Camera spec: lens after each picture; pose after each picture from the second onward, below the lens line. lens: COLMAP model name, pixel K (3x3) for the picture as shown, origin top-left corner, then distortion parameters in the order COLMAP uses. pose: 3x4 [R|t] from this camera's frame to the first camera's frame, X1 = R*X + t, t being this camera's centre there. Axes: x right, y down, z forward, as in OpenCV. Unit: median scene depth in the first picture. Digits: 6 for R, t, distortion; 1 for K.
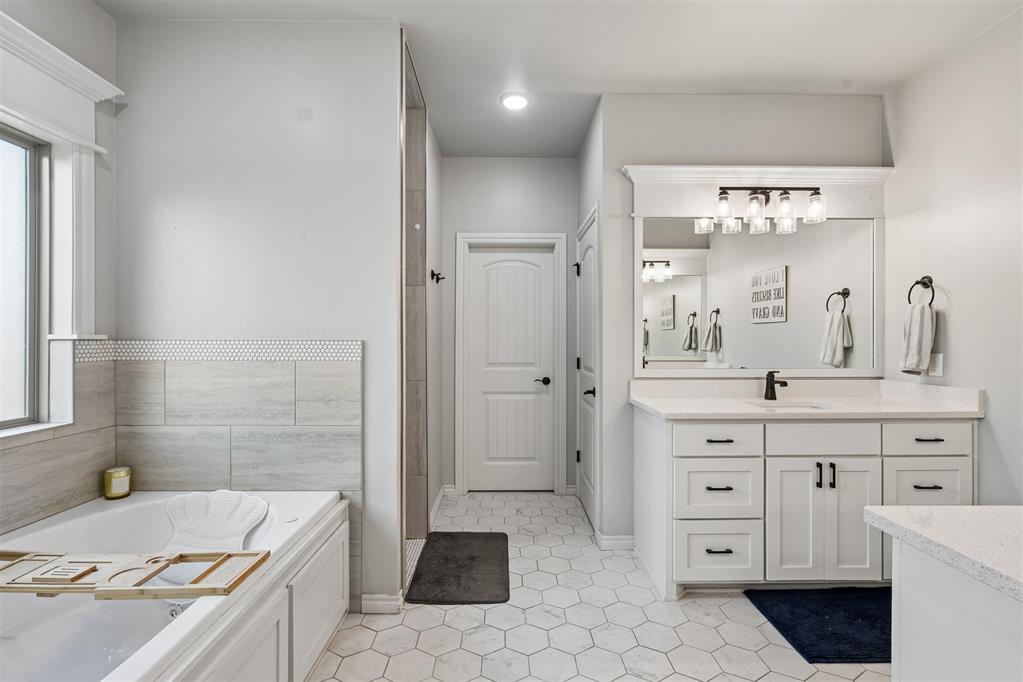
lens RADIAL K [[458.4, 0, 511.5], [0, 458.4, 341.0], [0, 0, 1]] dist [0.000178, 0.000193]
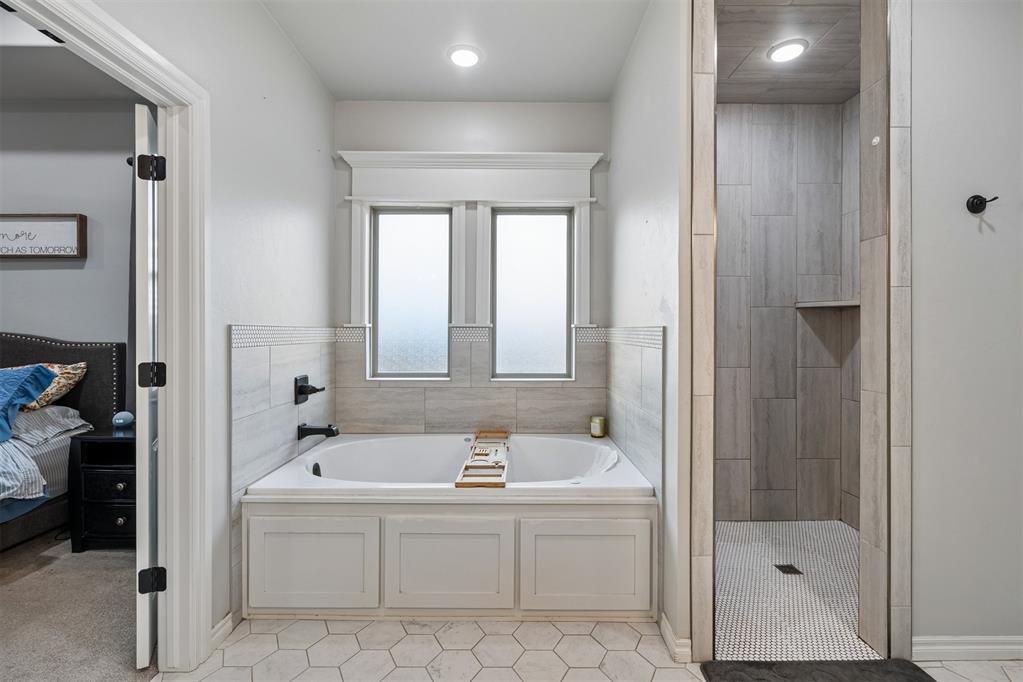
lens RADIAL K [[463.5, 0, 511.7], [0, 463.5, 332.9], [0, 0, 1]] dist [-0.002847, 0.000227]
pose [[-0.013027, 0.003620, -0.999909, 0.451863], [-0.003653, 0.999987, 0.003667, 0.007286], [0.999908, 0.003700, -0.013014, 0.563026]]
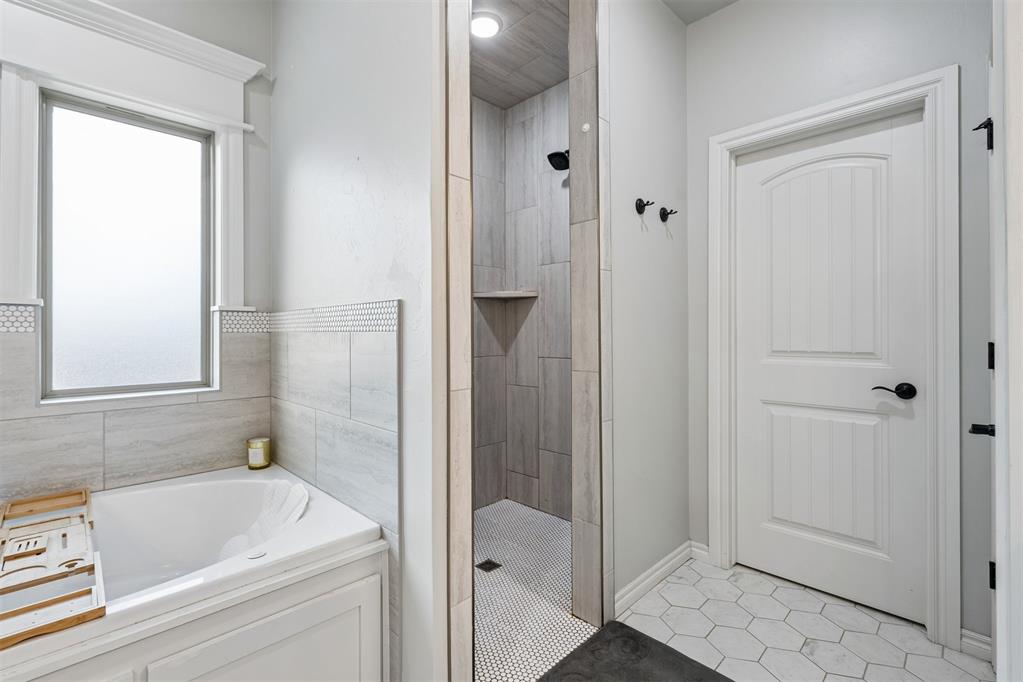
lens RADIAL K [[463.5, 0, 511.7], [0, 463.5, 332.9], [0, 0, 1]] dist [-0.002847, 0.000227]
pose [[0.695989, -0.003838, -0.718043, 0.194113], [0.002935, 0.999993, -0.002500, 0.037118], [0.718047, -0.000367, 0.695995, 0.520152]]
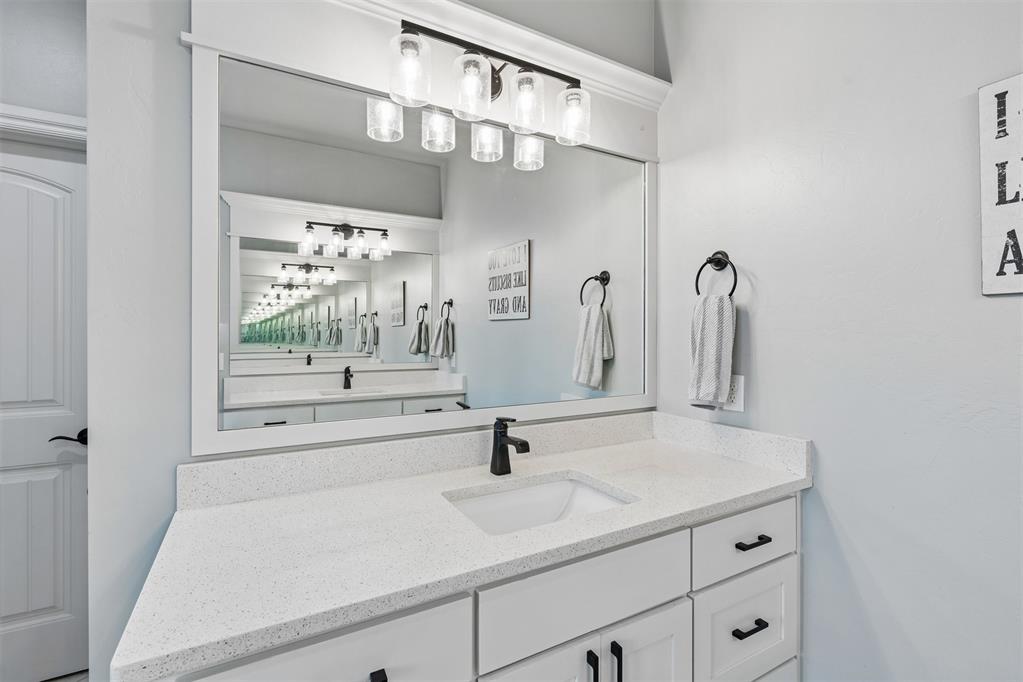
lens RADIAL K [[463.5, 0, 511.7], [0, 463.5, 332.9], [0, 0, 1]] dist [-0.002847, 0.000227]
pose [[0.877924, 0.003205, 0.478790, 0.324099], [-0.001394, 0.999990, -0.004137, -0.024441], [-0.478799, 0.002965, 0.877920, 0.535139]]
